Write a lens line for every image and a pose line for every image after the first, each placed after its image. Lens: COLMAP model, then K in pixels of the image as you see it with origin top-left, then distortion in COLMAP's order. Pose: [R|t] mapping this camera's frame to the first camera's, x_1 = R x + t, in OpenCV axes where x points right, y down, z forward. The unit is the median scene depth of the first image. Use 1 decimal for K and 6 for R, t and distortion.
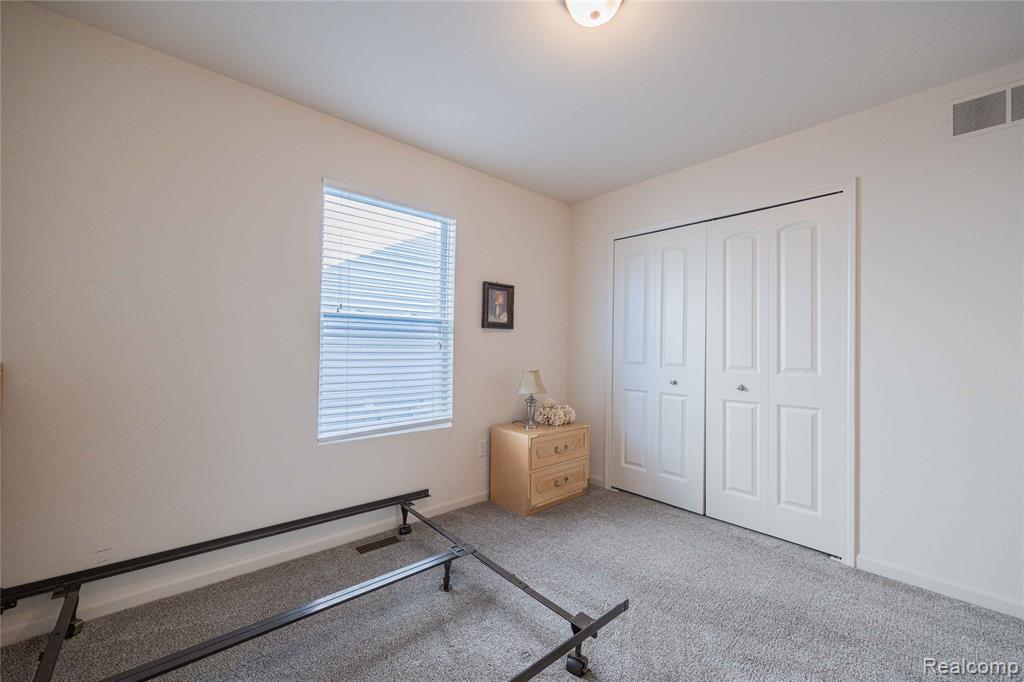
lens RADIAL K [[407.4, 0, 521.8], [0, 407.4, 342.8], [0, 0, 1]] dist [-0.003900, 0.000243]
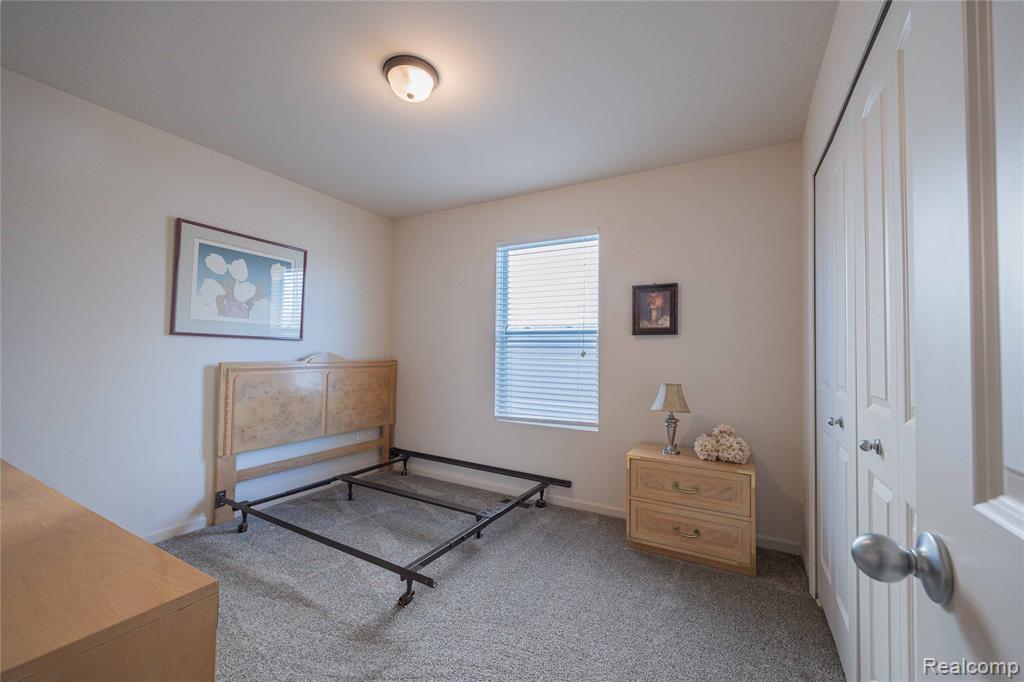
lens RADIAL K [[407.4, 0, 514.4], [0, 407.4, 341.6], [0, 0, 1]] dist [-0.003900, 0.000243]
pose [[0.329501, -0.034421, -0.943528, 0.700789], [0.003123, 0.999370, -0.035367, 0.010591], [0.944150, 0.008707, 0.329400, 0.425678]]
